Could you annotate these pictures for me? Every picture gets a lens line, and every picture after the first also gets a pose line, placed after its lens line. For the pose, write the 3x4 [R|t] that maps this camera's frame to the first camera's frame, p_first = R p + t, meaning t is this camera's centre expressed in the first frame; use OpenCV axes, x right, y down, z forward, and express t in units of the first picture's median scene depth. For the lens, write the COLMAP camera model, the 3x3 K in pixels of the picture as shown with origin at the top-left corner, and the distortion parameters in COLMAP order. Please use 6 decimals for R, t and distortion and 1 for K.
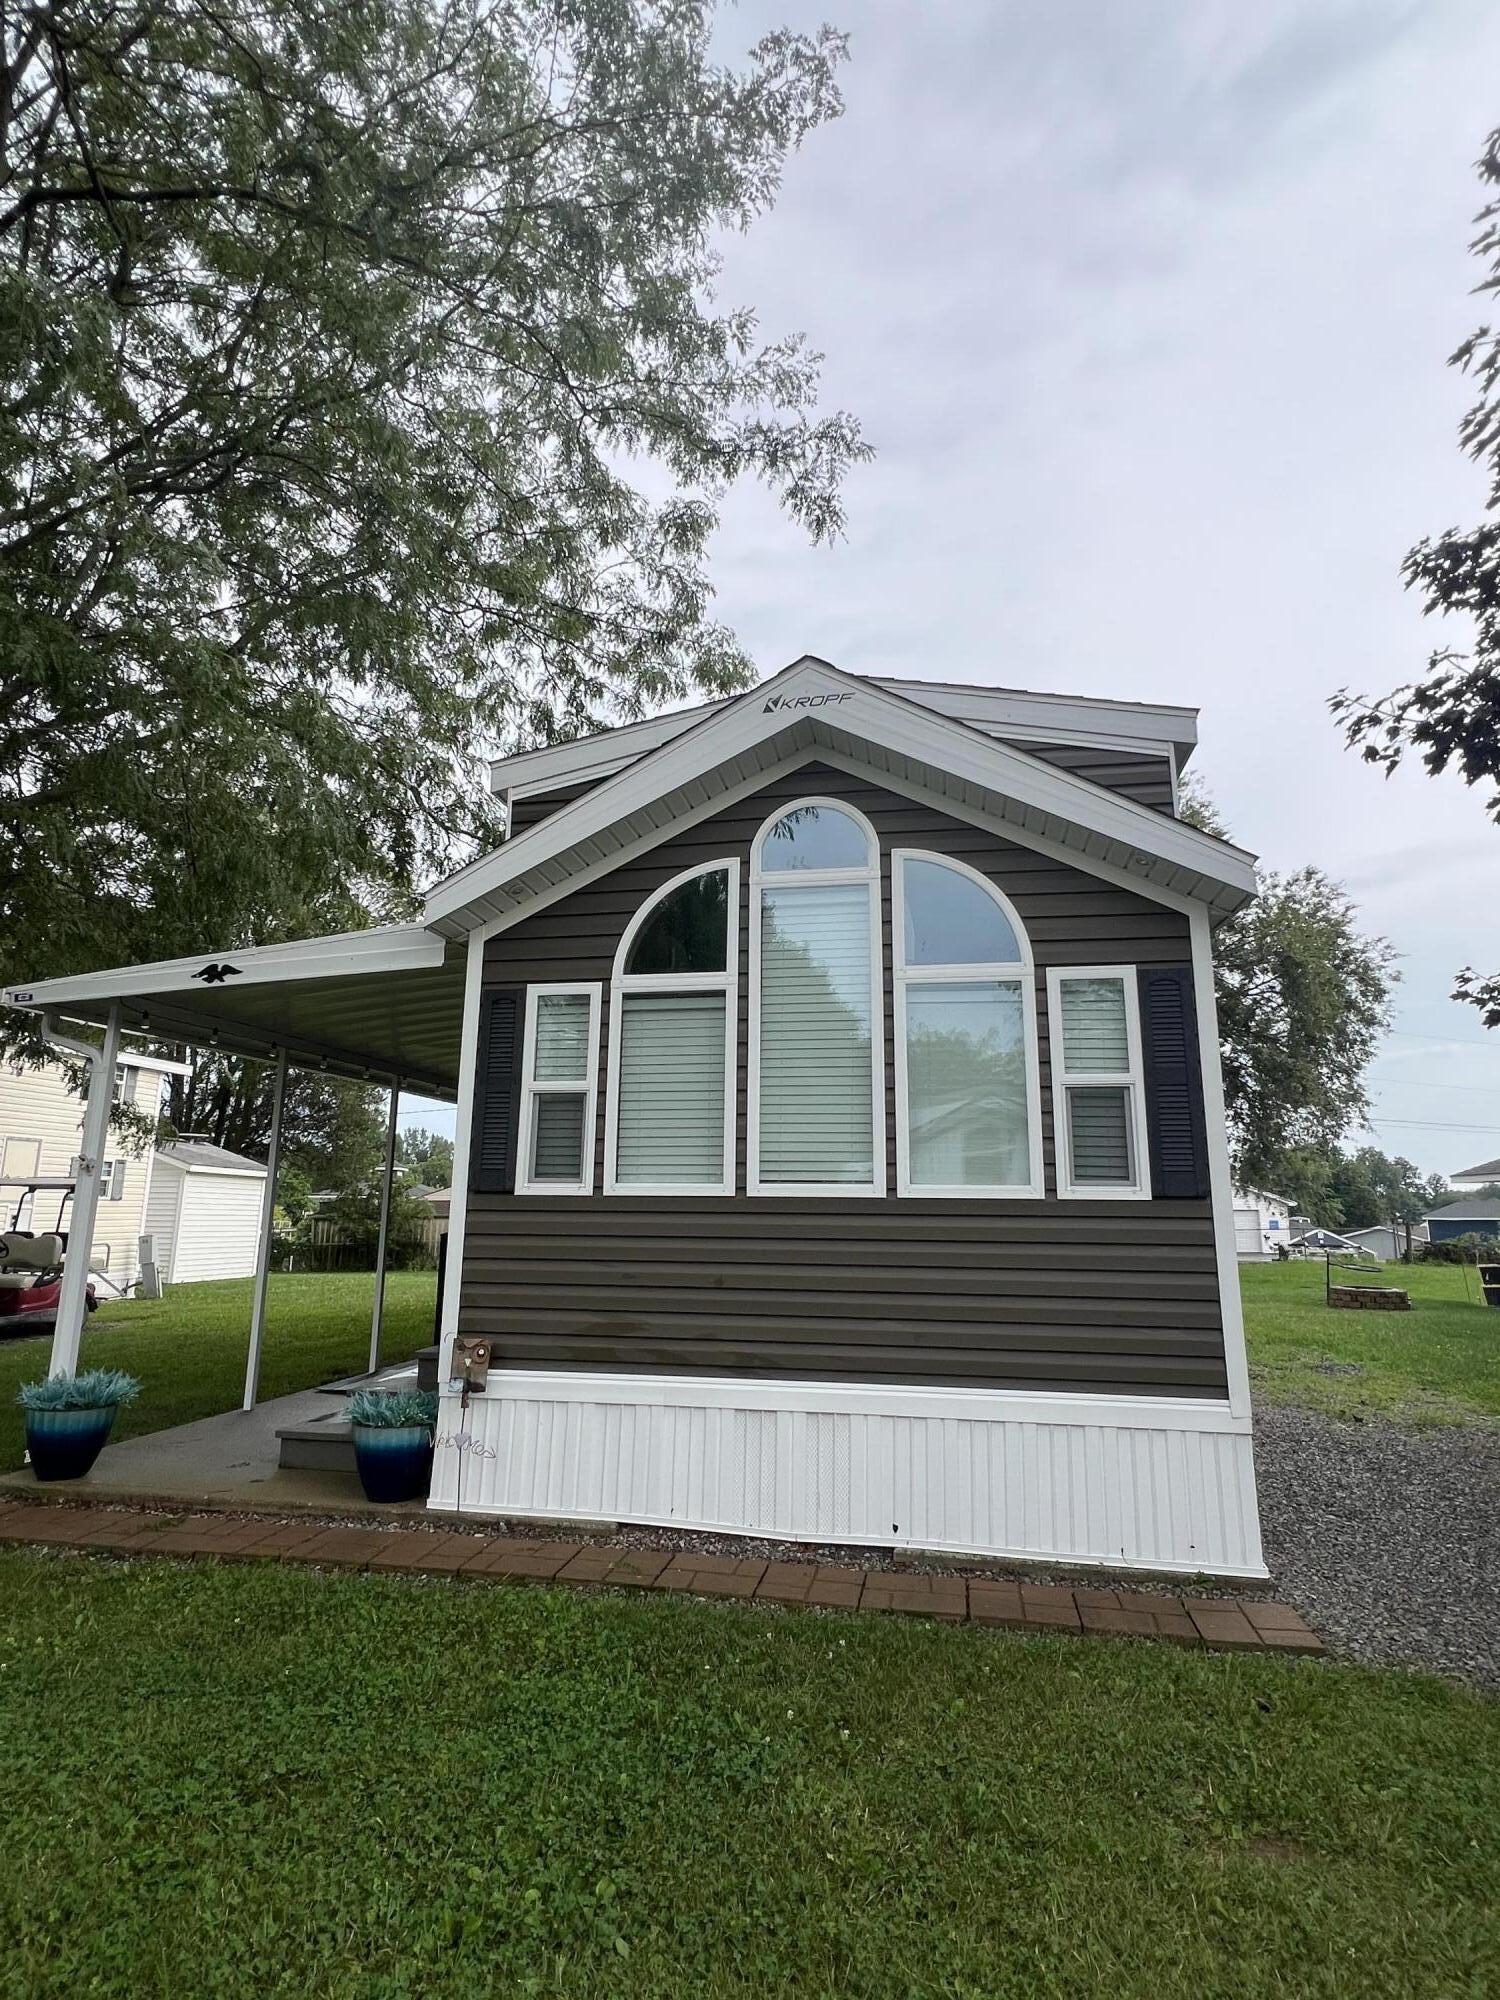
lens RADIAL K [[1022.4, 0, 750.0], [0, 1022.4, 1000.0], [0, 0, 1]] dist [-0.000618, -0.000698]
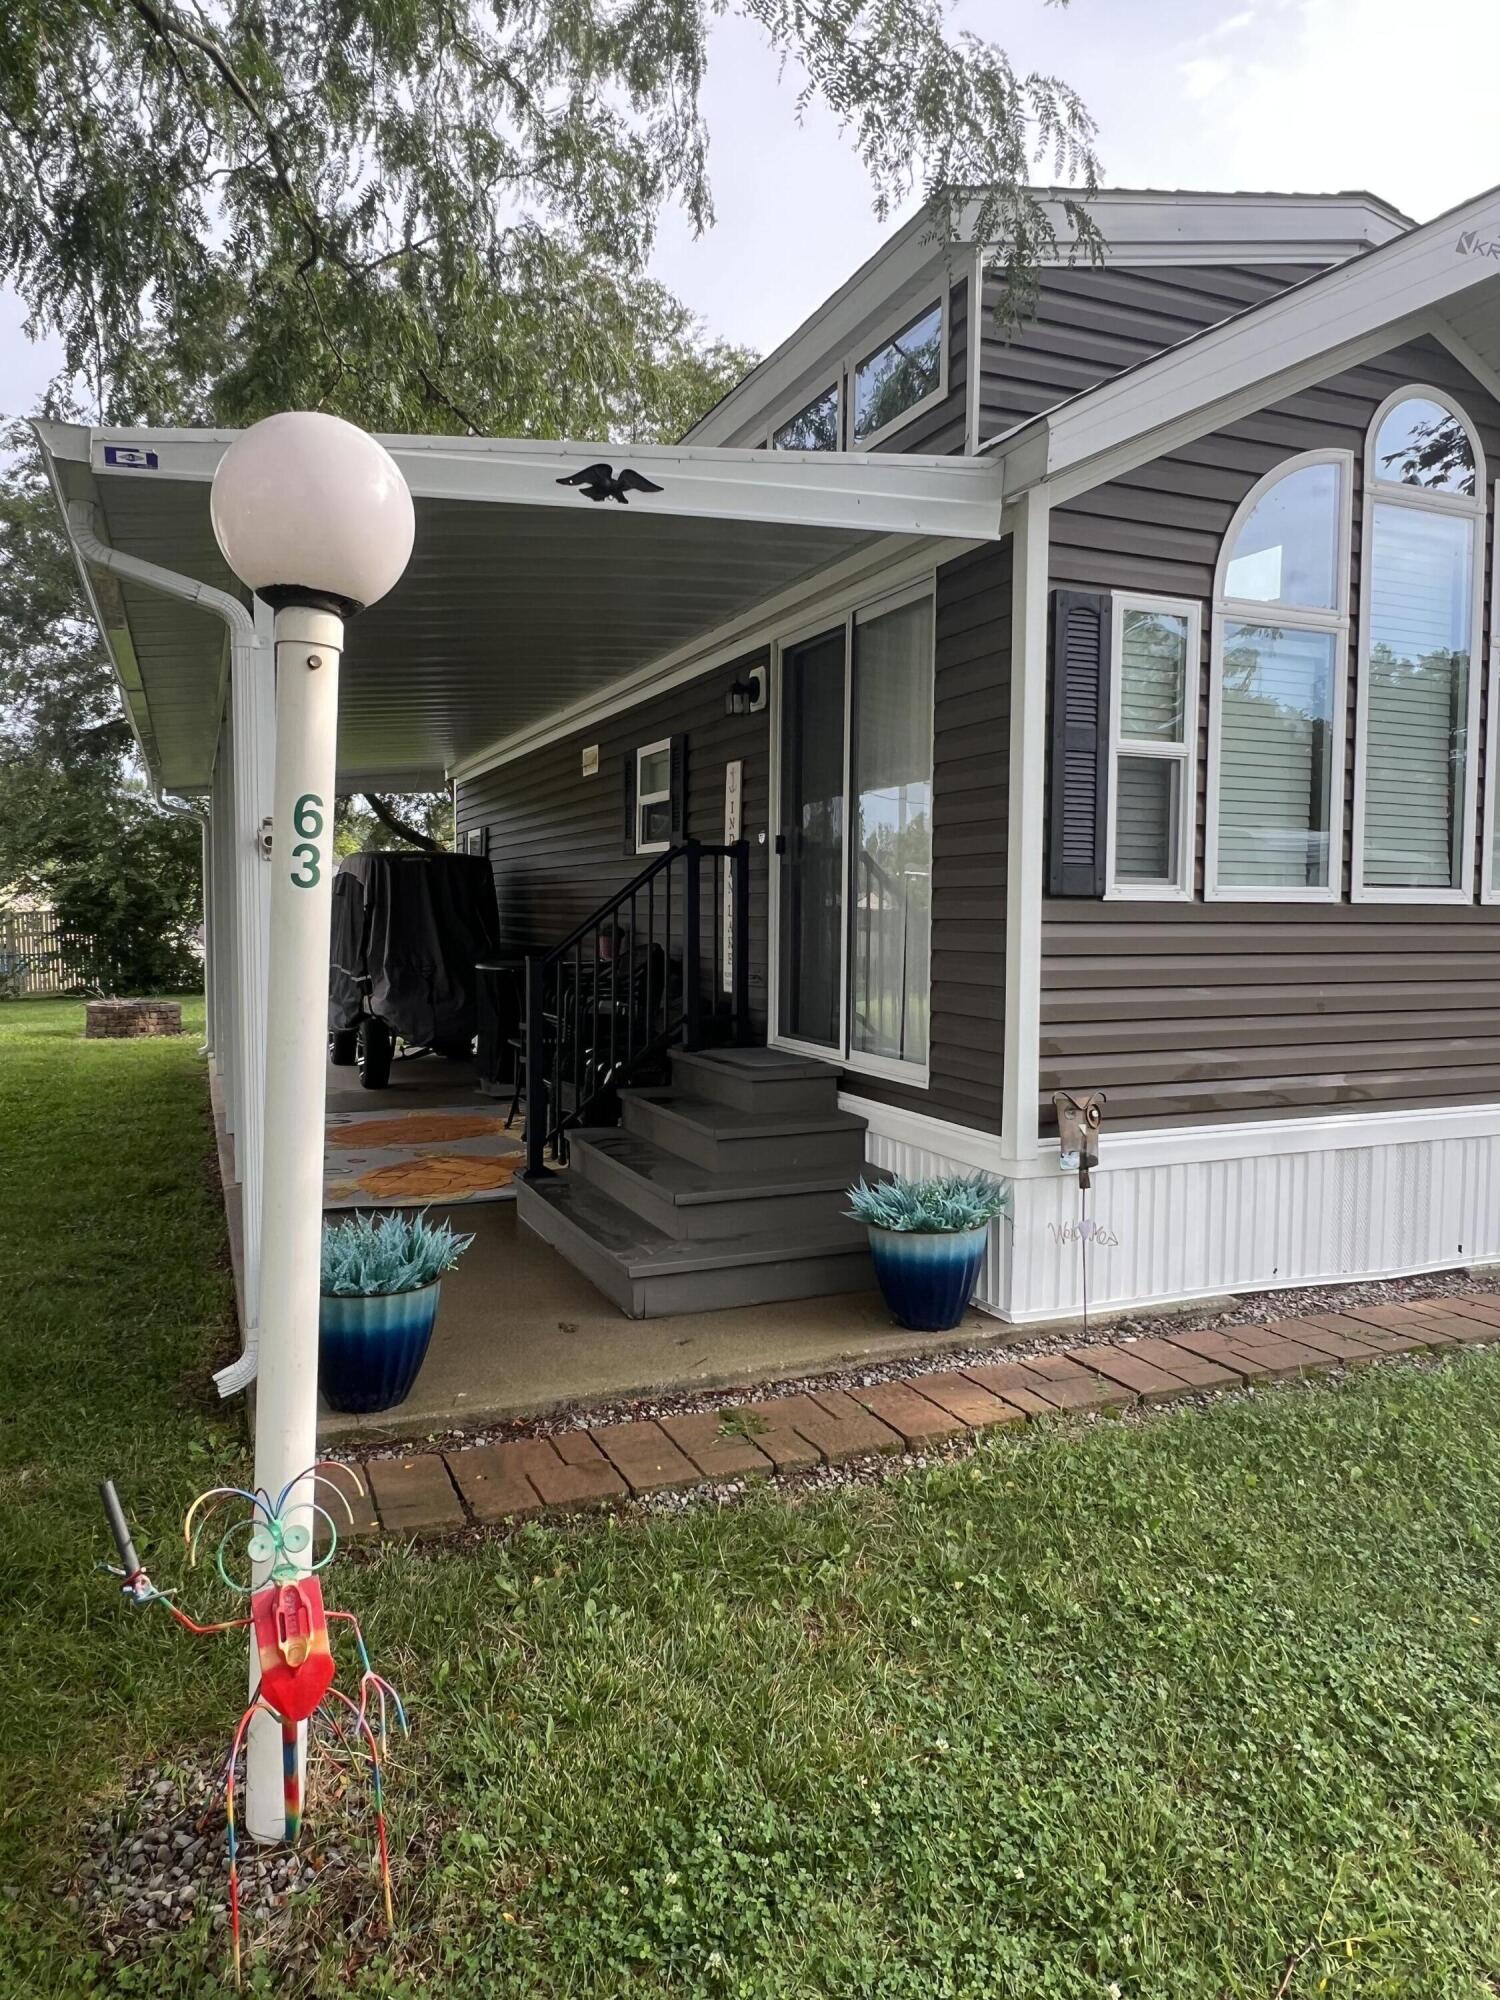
lens RADIAL K [[1307.8, 0, 750.0], [0, 1307.8, 1000.0], [0, 0, 1]] dist [-0.006860, 0.000838]
pose [[0.831337, -0.038306, 0.554447, -0.947397], [-0.104432, 0.969084, 0.223539, 0.082655], [-0.545869, -0.243738, 0.801635, 0.400513]]
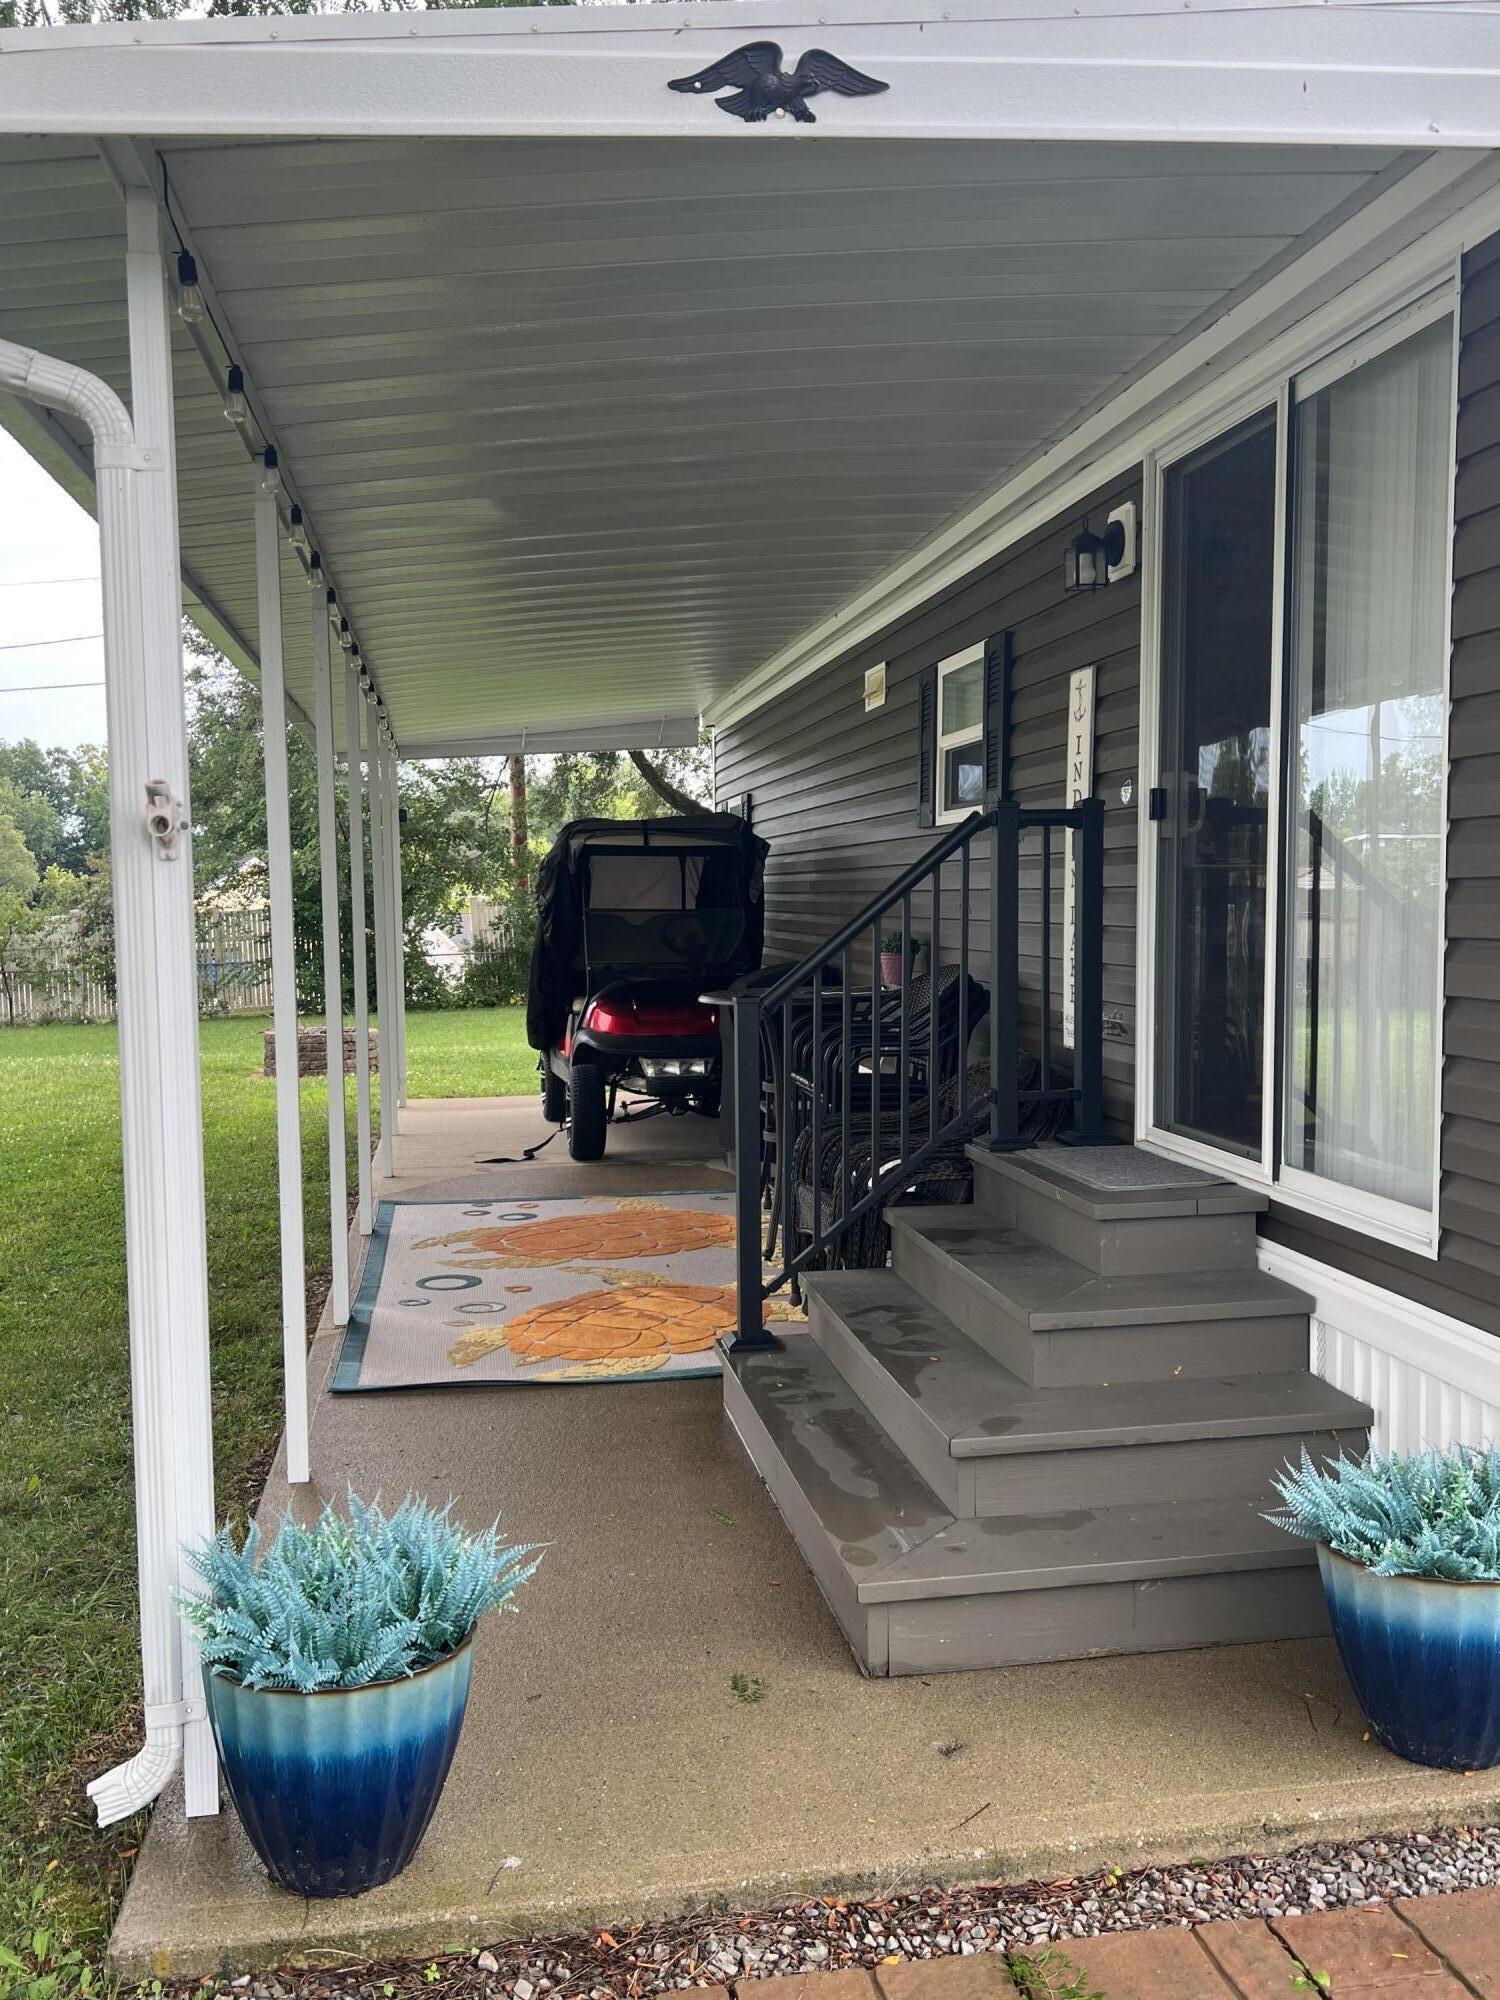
lens RADIAL K [[1660.3, 0, 756.2], [0, 1660.3, 1029.9], [0, 0, 1]] dist [0.087465, -0.132533]
pose [[0.935653, -0.043758, 0.350199, -0.771925], [-0.049604, 0.966128, 0.253251, 0.110626], [-0.349419, -0.254326, 0.901790, 0.620163]]
